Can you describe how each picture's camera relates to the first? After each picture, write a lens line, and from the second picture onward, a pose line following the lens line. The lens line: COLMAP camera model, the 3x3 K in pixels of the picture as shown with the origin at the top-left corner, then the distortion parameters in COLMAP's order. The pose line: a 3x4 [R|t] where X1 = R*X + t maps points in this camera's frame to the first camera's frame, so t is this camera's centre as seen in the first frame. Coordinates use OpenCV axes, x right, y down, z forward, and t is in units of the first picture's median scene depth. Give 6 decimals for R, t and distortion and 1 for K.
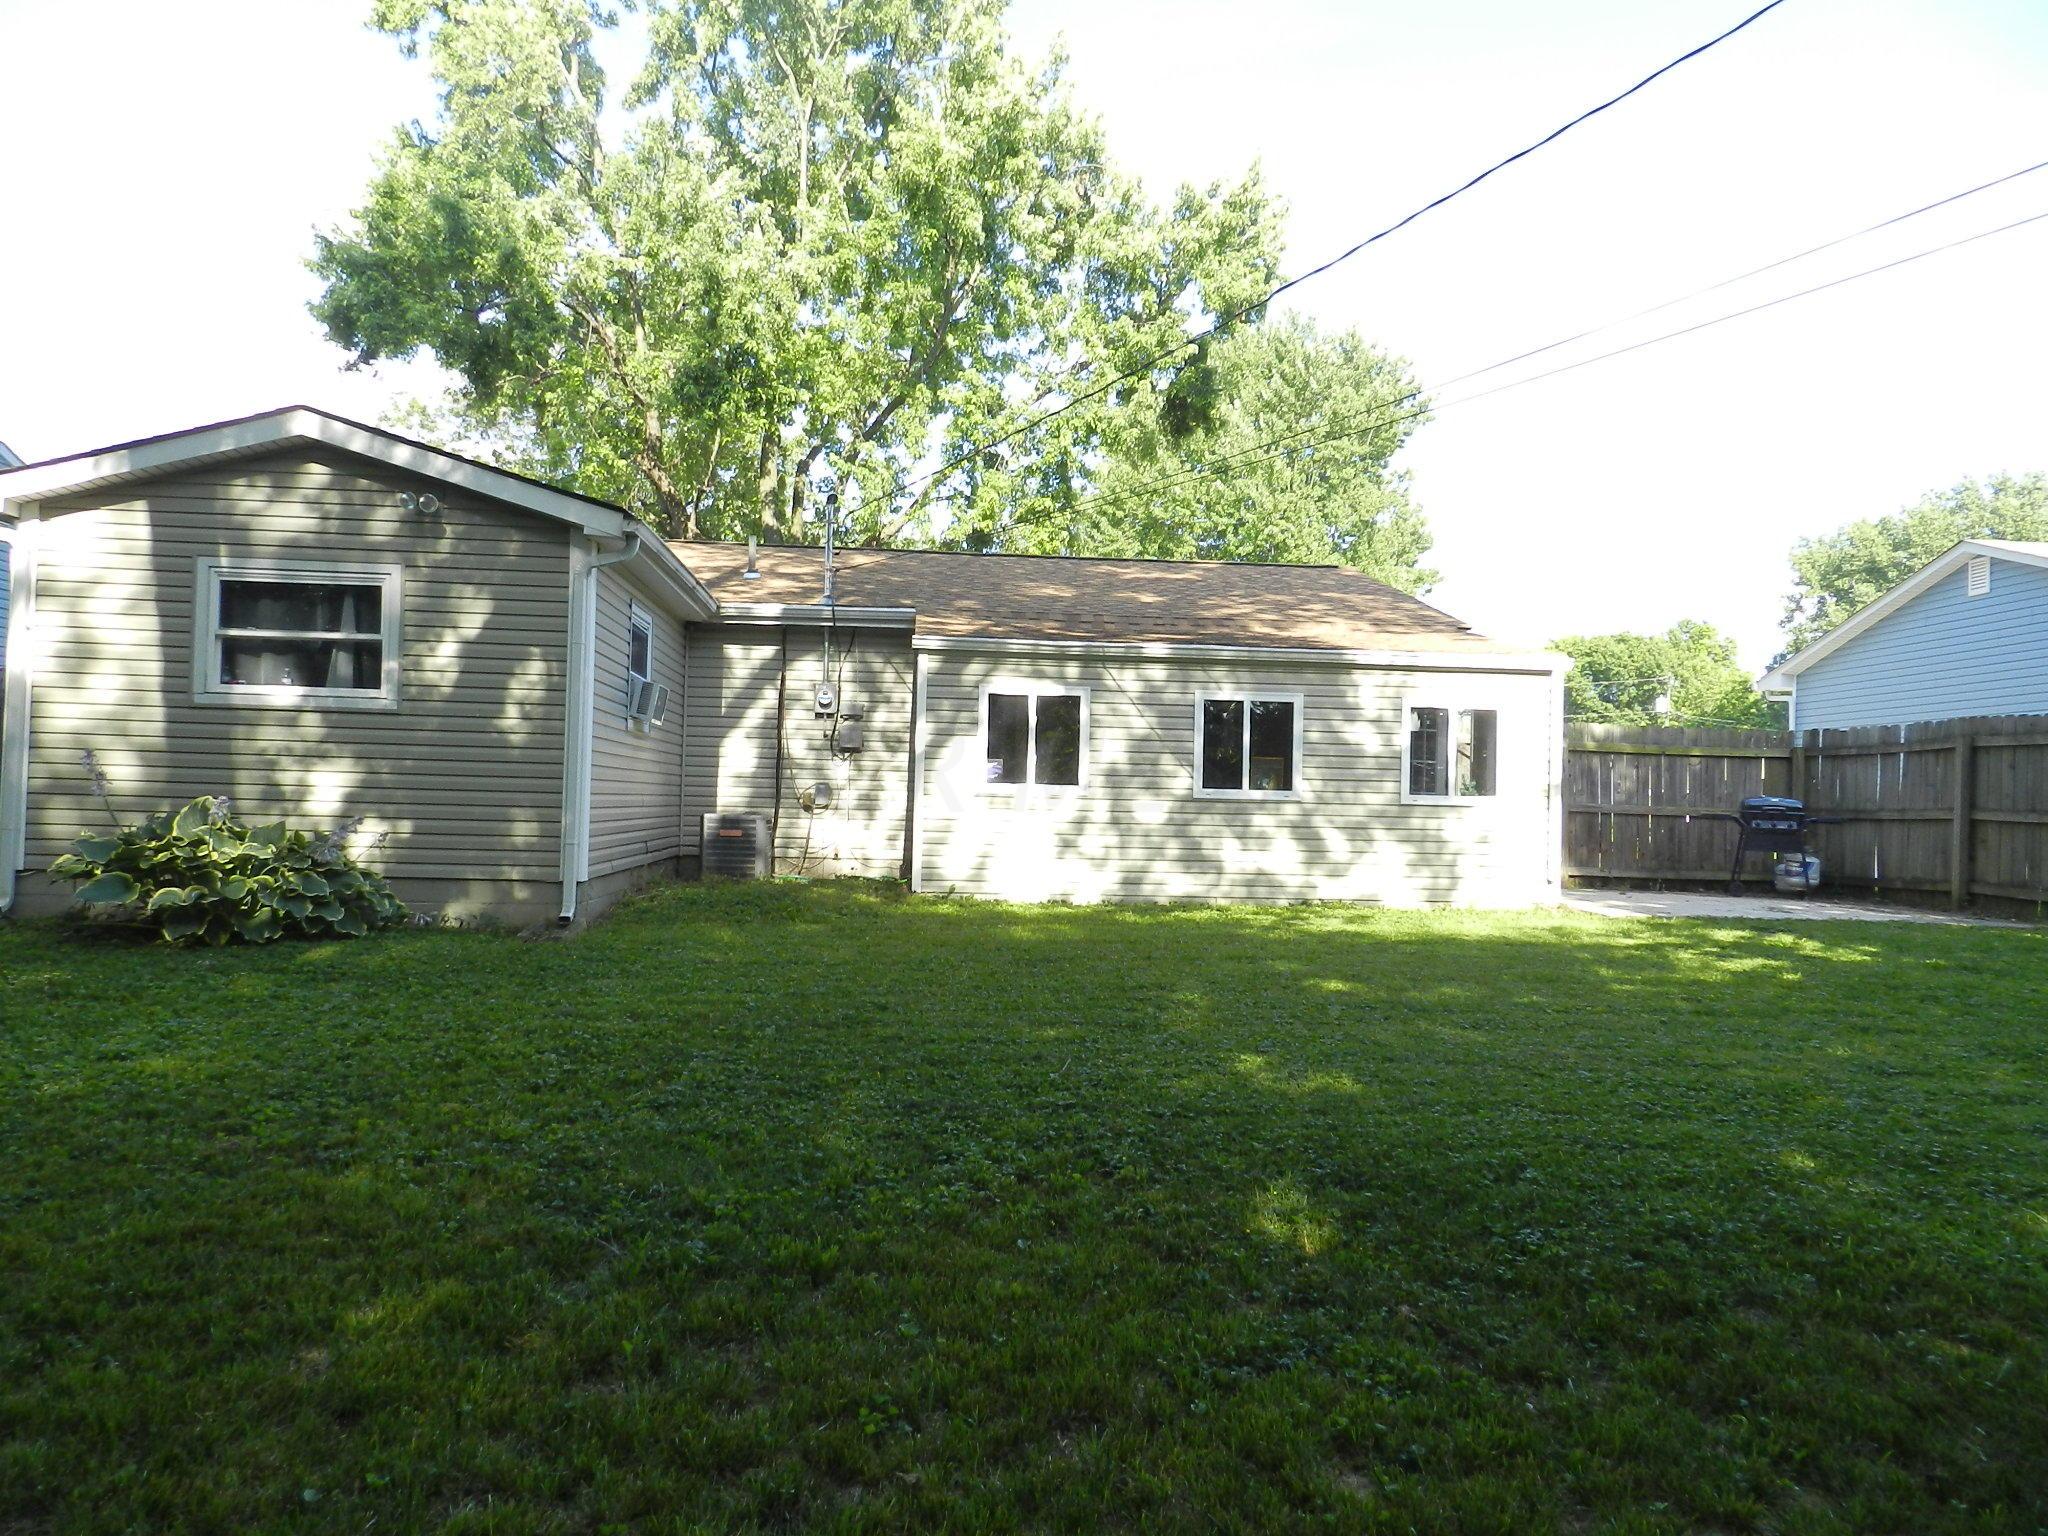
lens RADIAL K [[1415.2, 0, 1024.2], [0, 1415.2, 831.9], [0, 0, 1]] dist [0.022257, -0.008569]
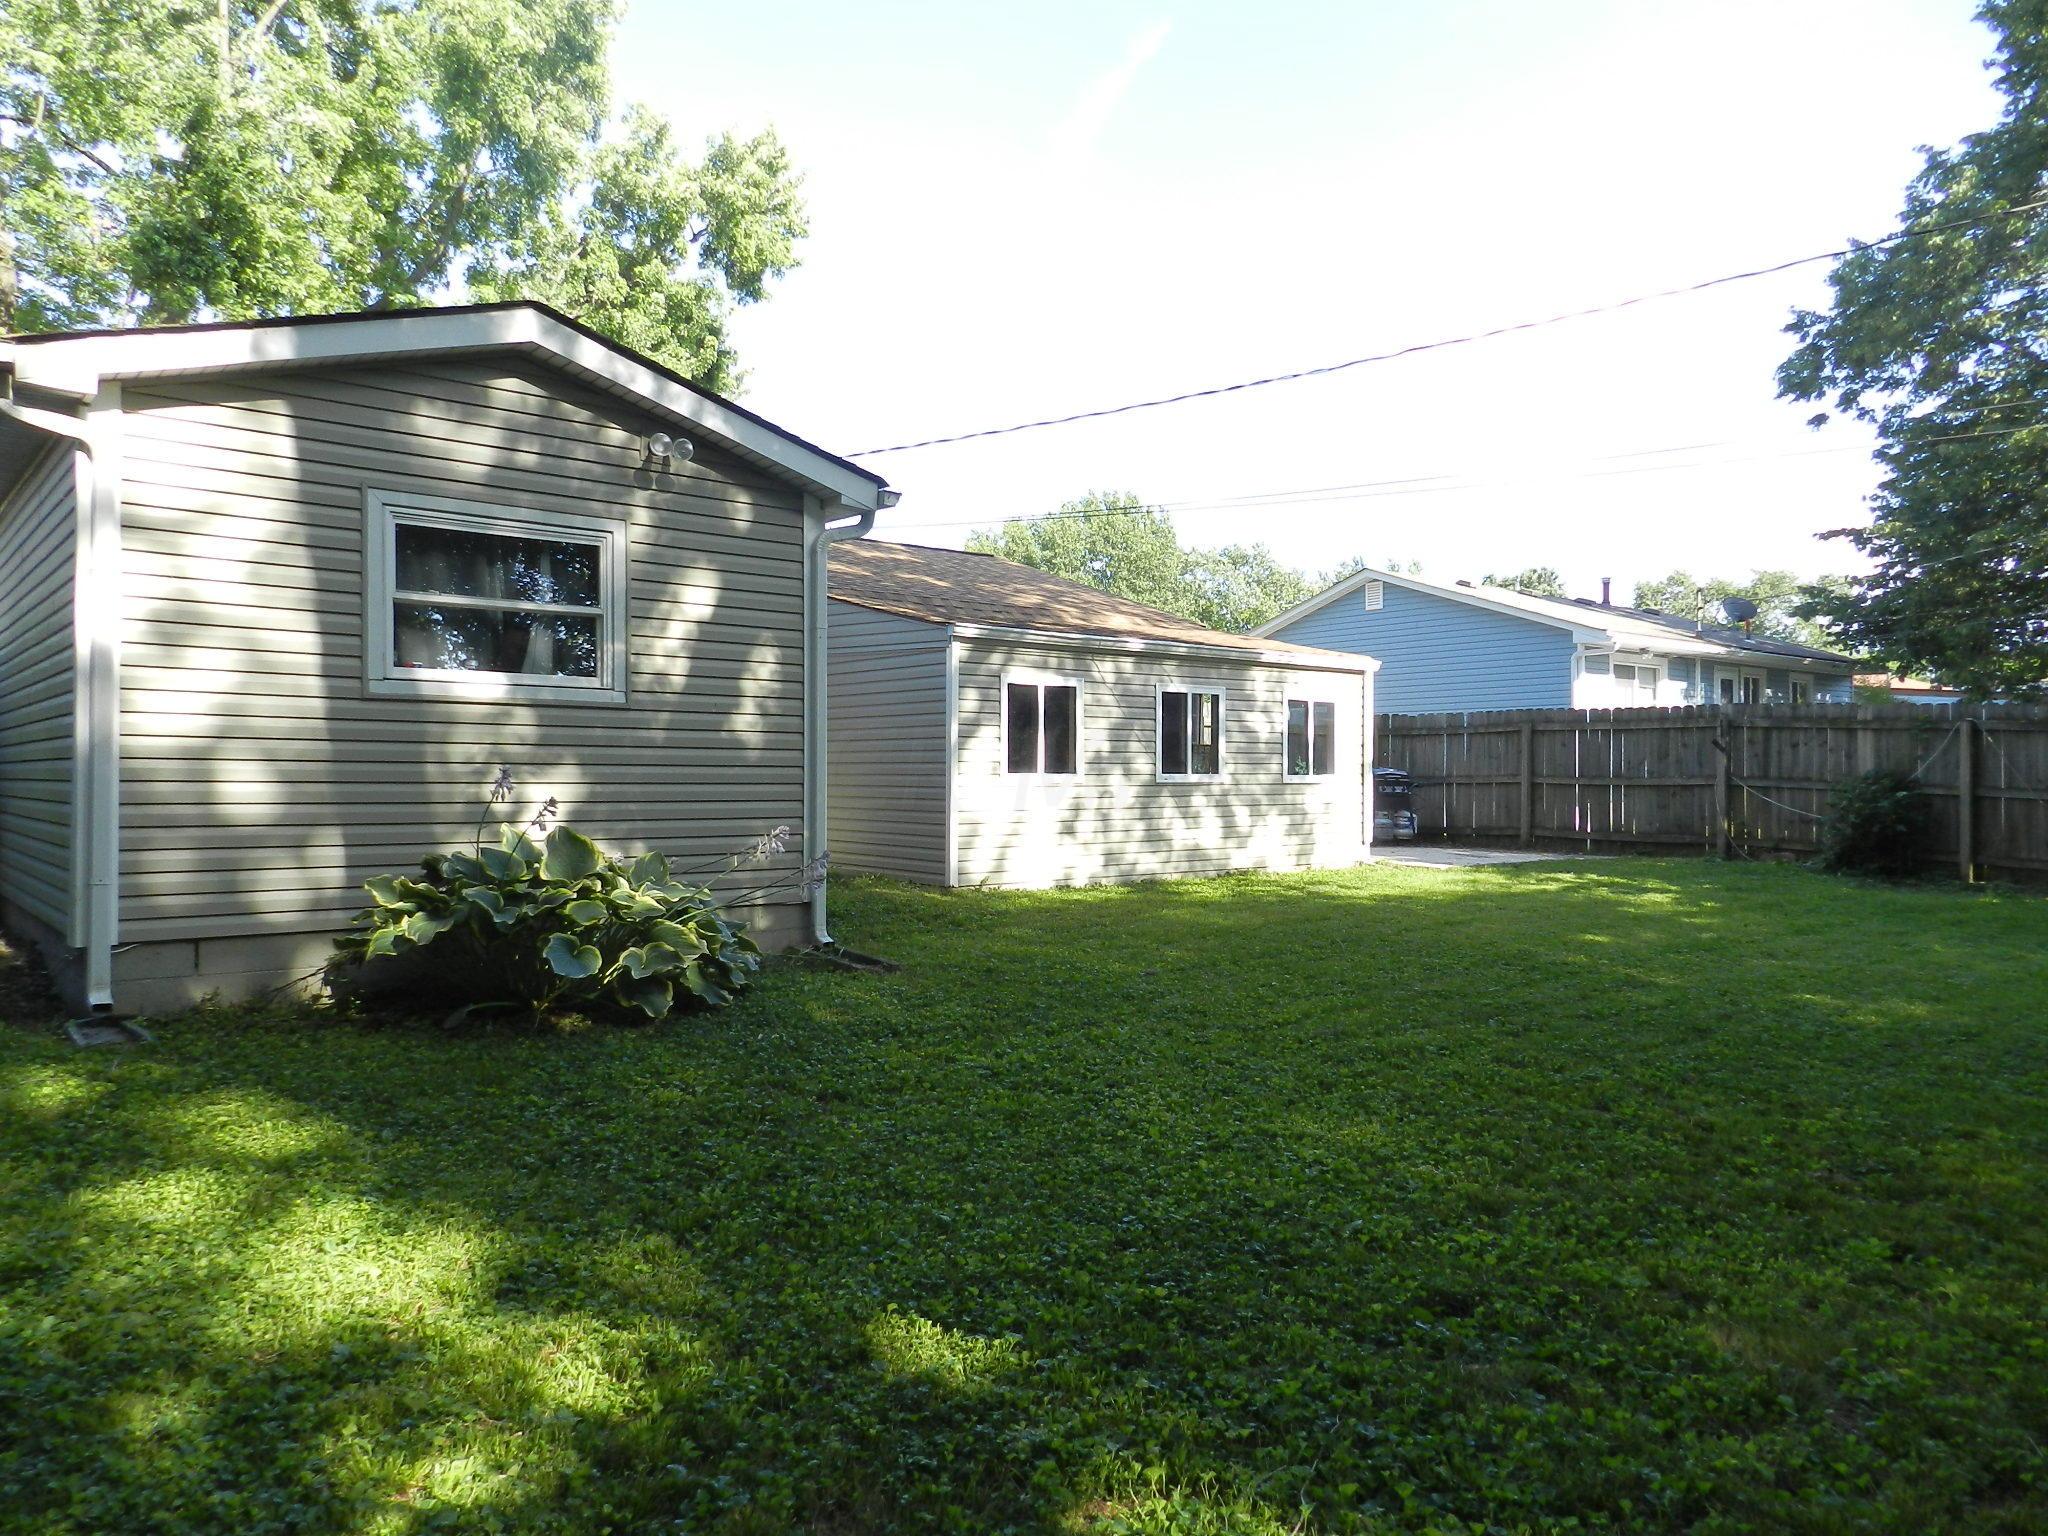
lens RADIAL K [[1415.2, 0, 1024.2], [0, 1415.2, 831.9], [0, 0, 1]] dist [0.022257, -0.008569]
pose [[0.811940, -0.046335, 0.581900, -0.598754], [0.029229, 0.998821, 0.038749, -0.031411], [-0.583009, -0.014454, 0.812337, 0.181191]]
